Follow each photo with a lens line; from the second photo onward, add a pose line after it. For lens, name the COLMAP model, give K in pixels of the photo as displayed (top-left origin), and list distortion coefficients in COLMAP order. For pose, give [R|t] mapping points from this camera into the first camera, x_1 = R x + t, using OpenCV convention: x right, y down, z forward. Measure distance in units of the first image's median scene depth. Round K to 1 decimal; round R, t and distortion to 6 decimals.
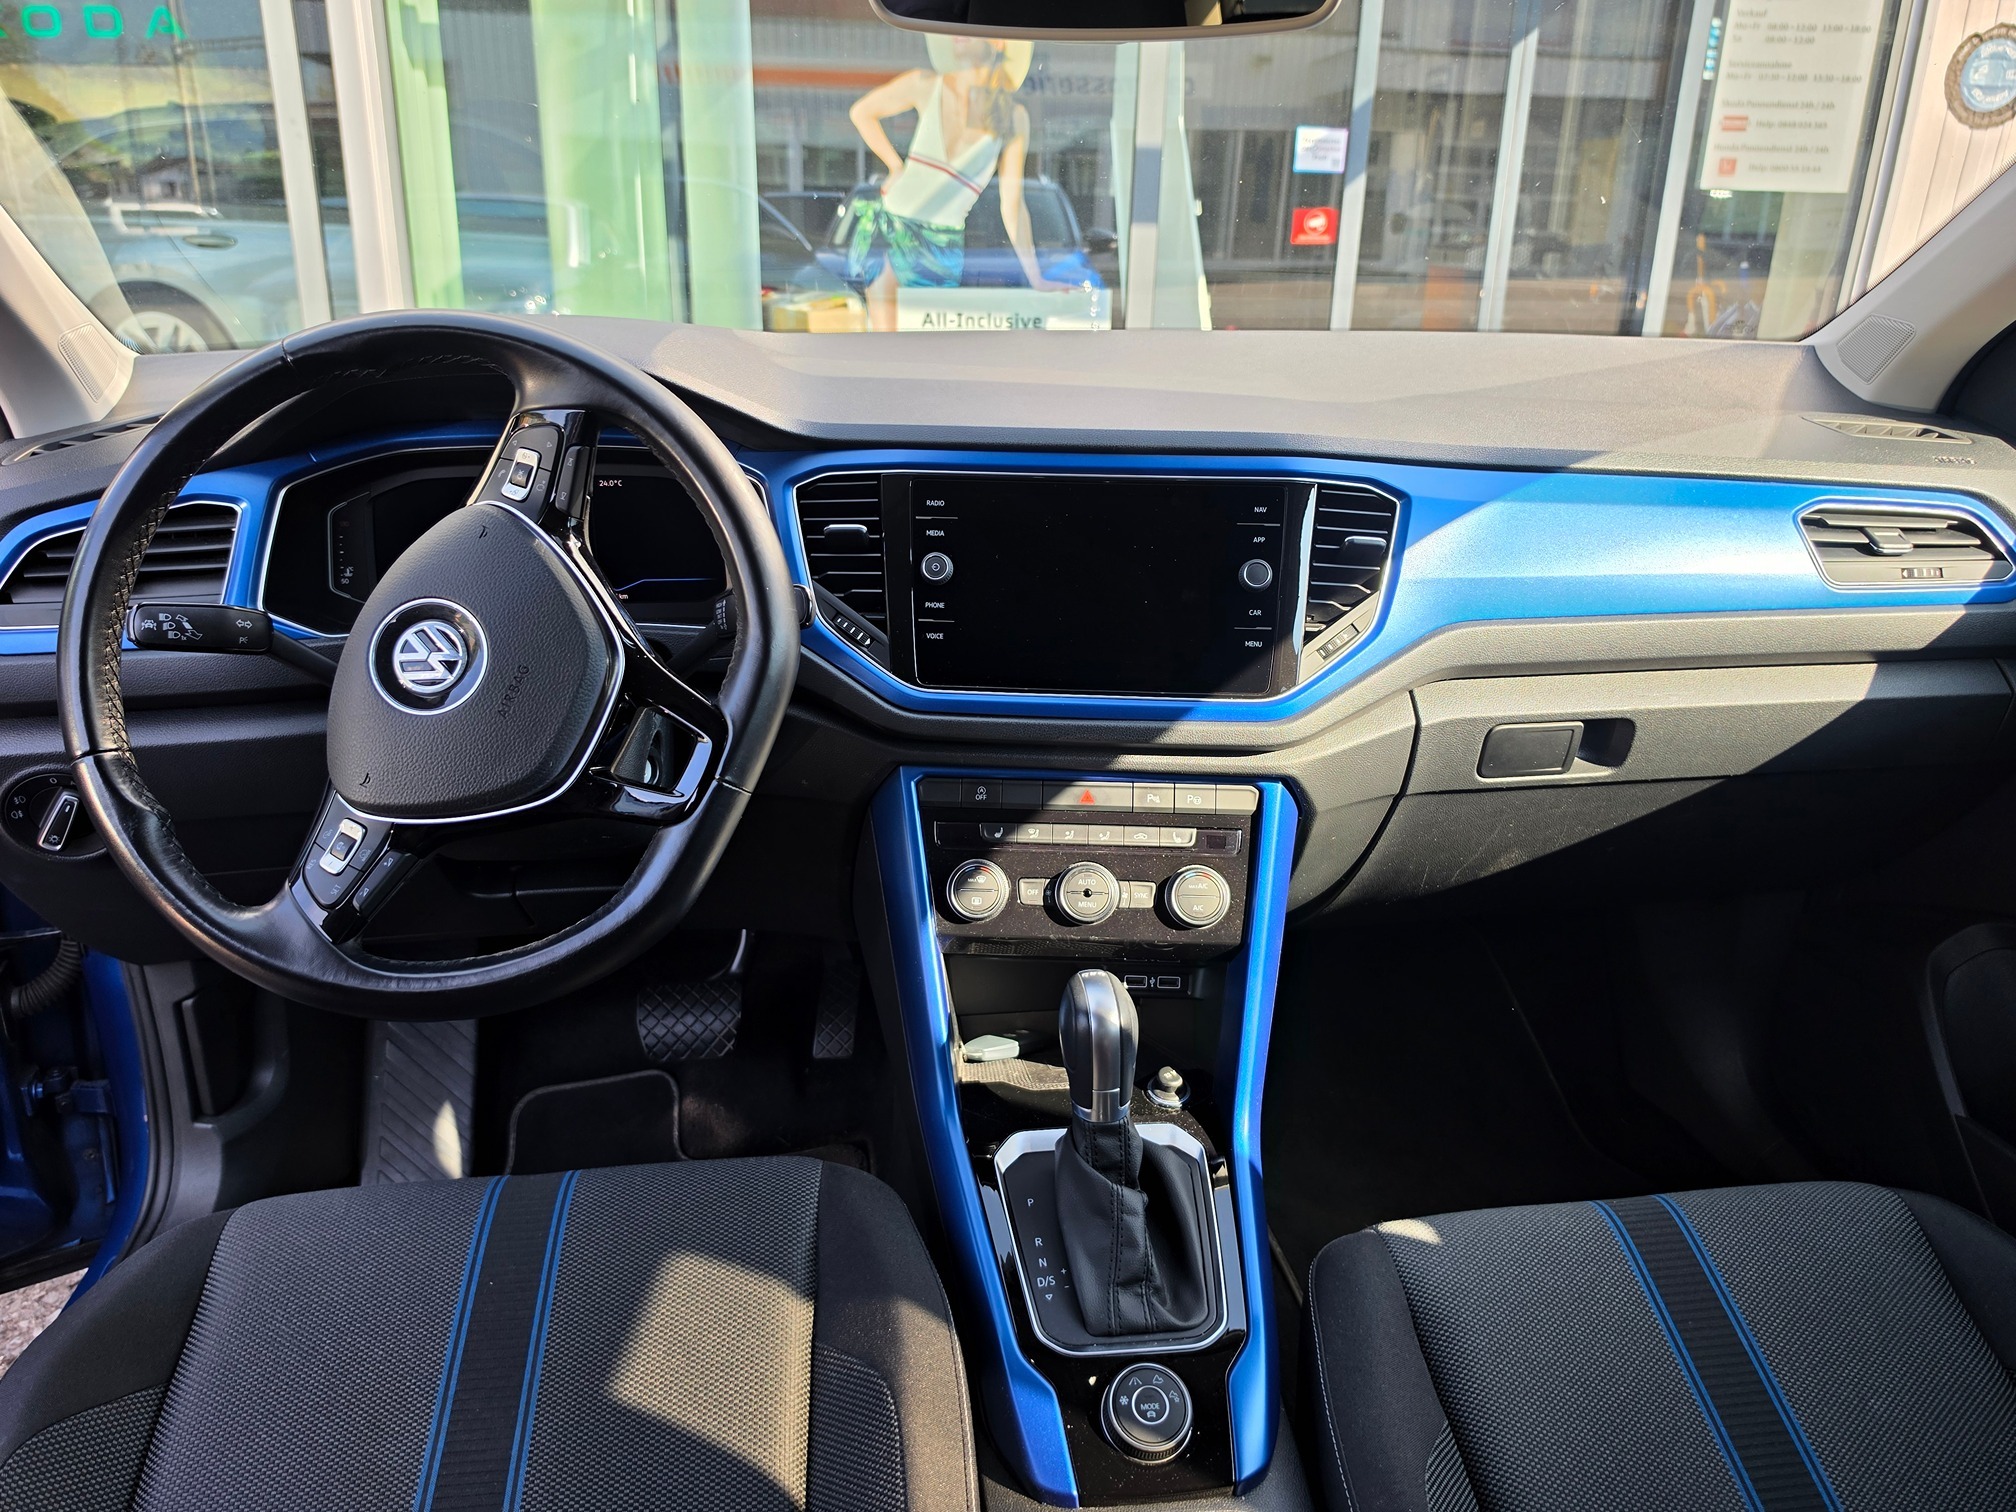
lens RADIAL K [[1464.7, 0, 998.3], [0, 1464.7, 809.6], [0, 0, 1]] dist [0.001399, -0.013081]
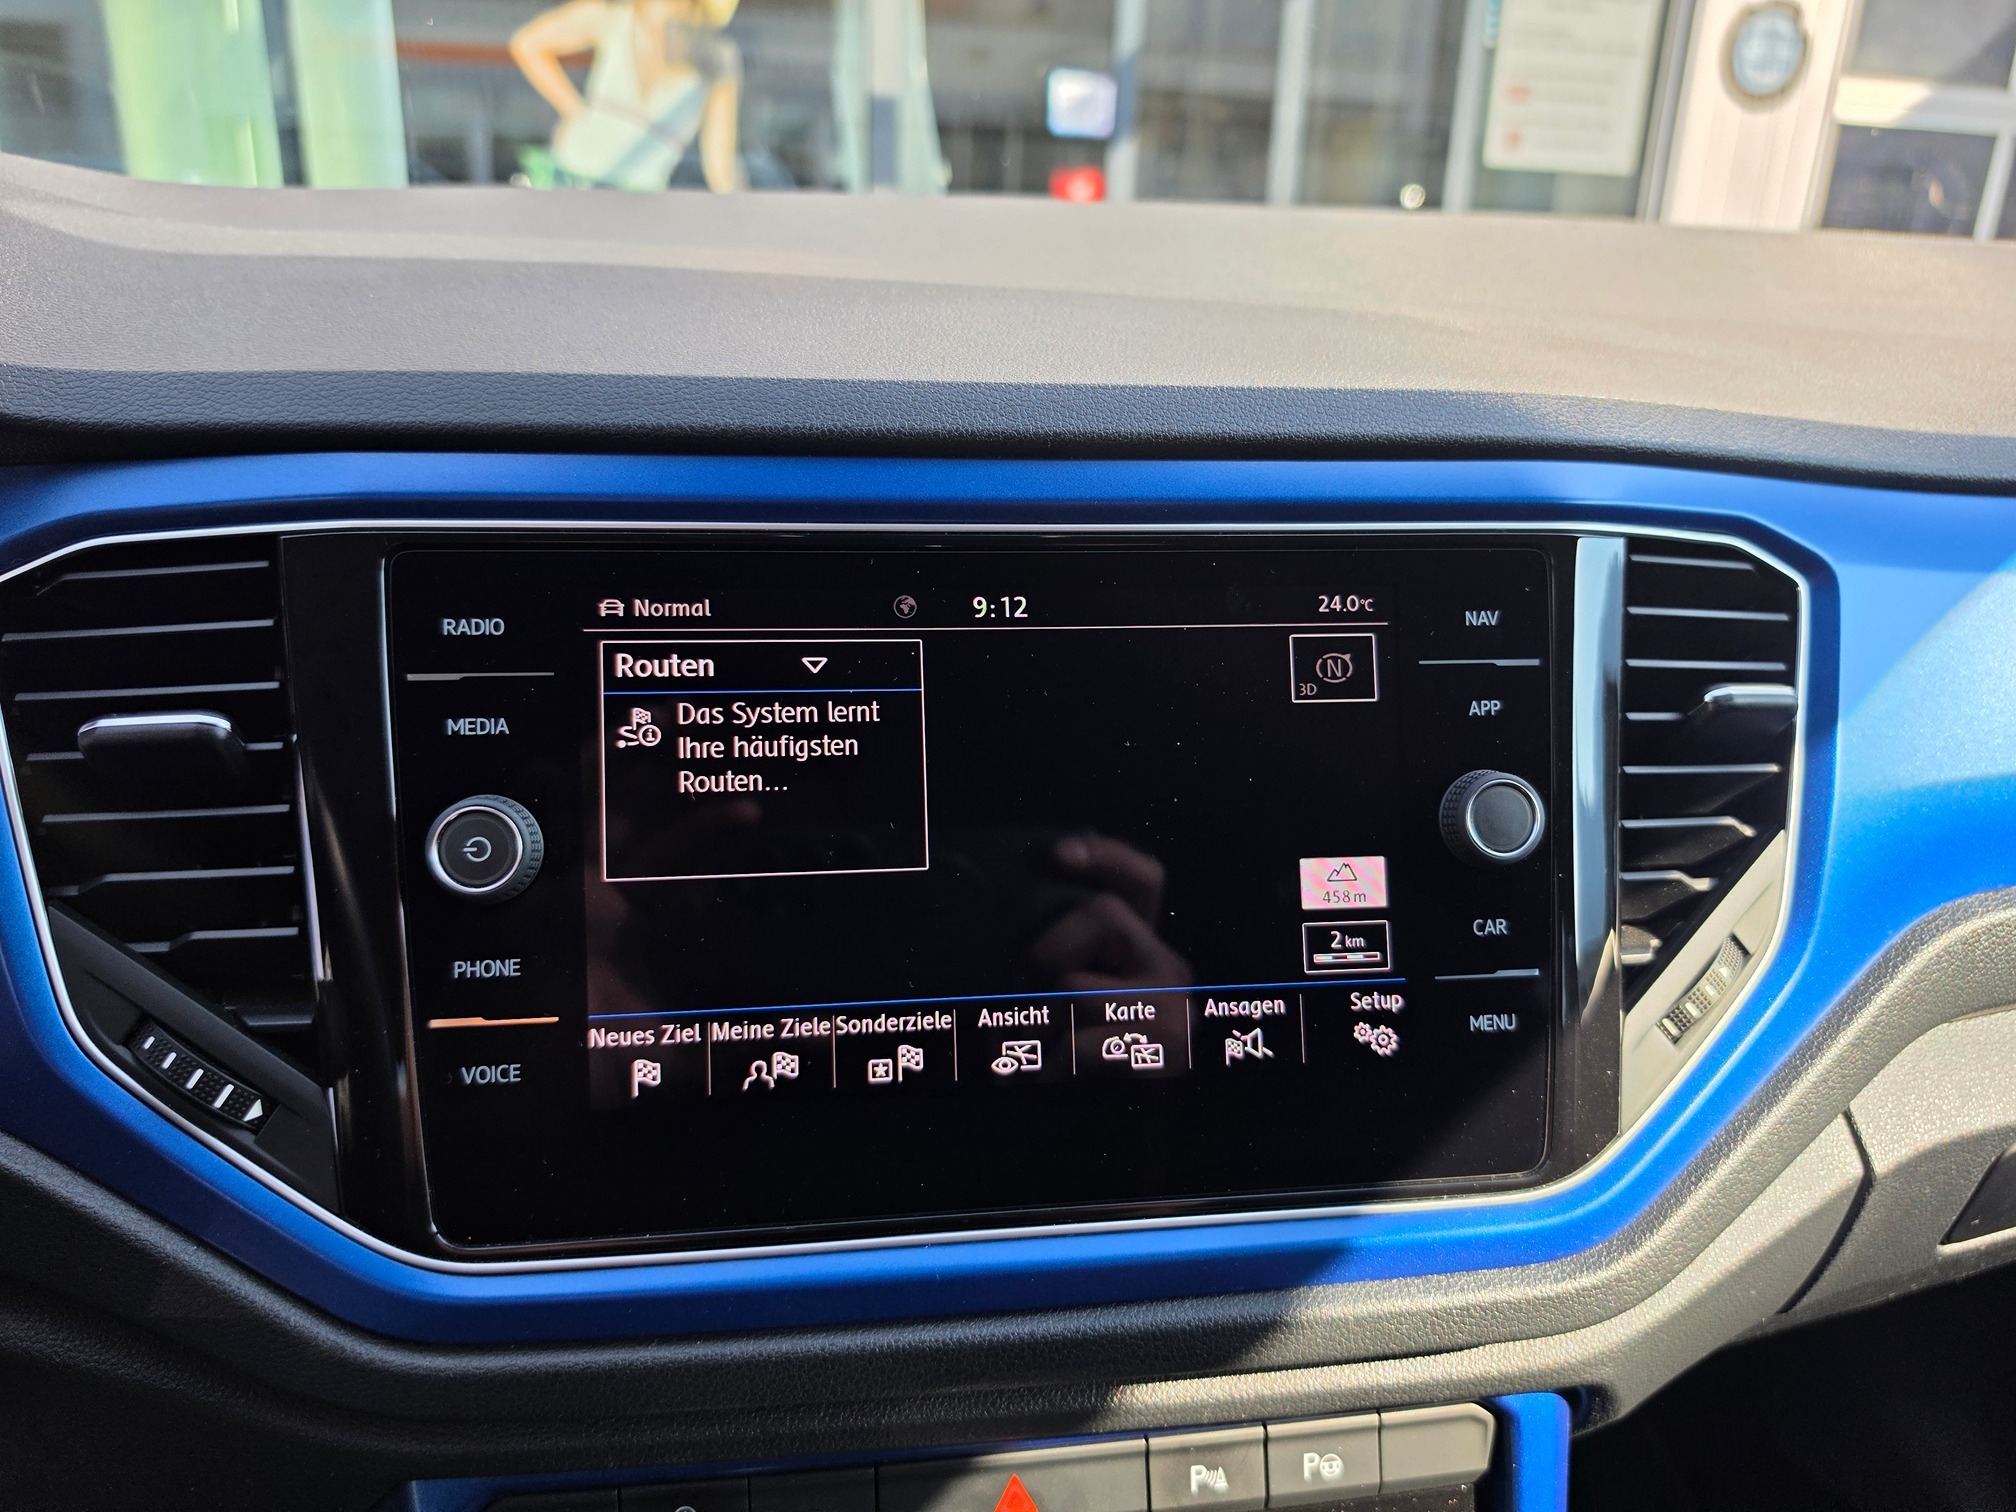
lens RADIAL K [[1384.2, 0, 1008.0], [0, 1384.2, 756.0], [0, 0, 1]] dist [-0.032307, -0.000984]
pose [[0.980589, -0.051738, 0.189125, 0.010049], [0.055981, 0.998284, -0.017157, -0.170590], [-0.187913, 0.027411, 0.981803, 0.696649]]
